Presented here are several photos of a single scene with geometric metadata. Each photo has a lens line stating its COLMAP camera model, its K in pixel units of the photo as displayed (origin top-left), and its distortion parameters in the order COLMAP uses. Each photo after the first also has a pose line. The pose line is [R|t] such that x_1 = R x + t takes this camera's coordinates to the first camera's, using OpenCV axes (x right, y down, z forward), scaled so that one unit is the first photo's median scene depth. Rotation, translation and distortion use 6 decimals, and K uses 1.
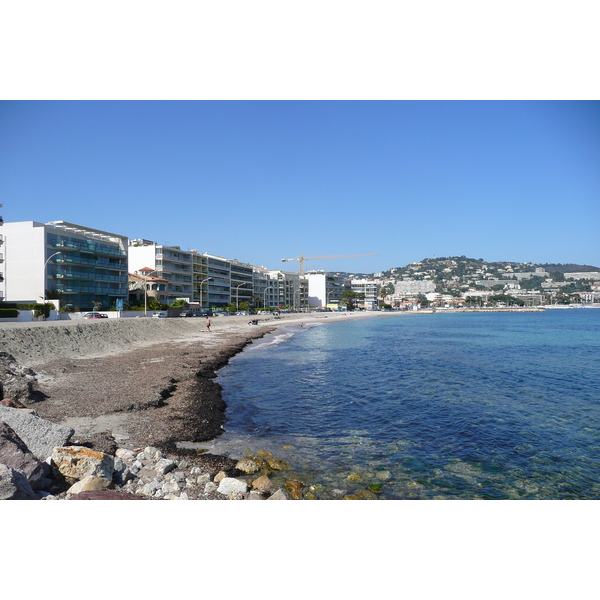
lens RADIAL K [[470.4, 0, 299.4], [0, 470.4, 302.0], [0, 0, 1]] dist [-0.014025, -0.014043]
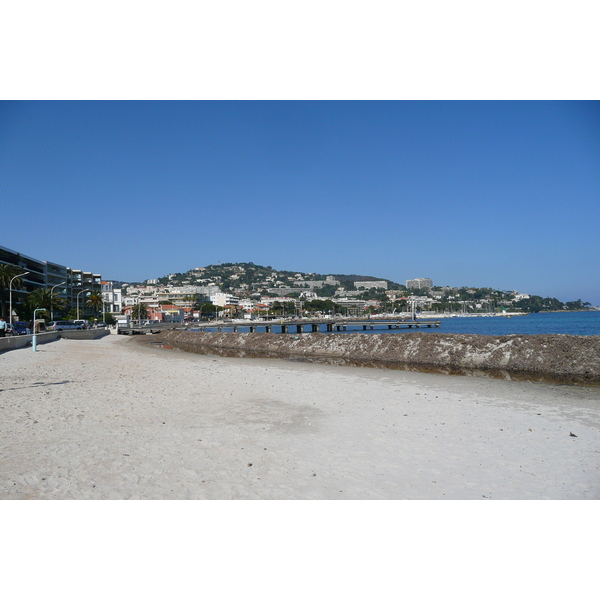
lens RADIAL K [[506.8, 0, 301.5], [0, 506.8, 299.1], [0, 0, 1]] dist [0.038922, -0.005216]
pose [[0.904412, 0.003311, 0.426648, 0.139953], [0.010019, 0.999529, -0.028996, 0.007207], [-0.426543, 0.030499, 0.903953, 0.522369]]
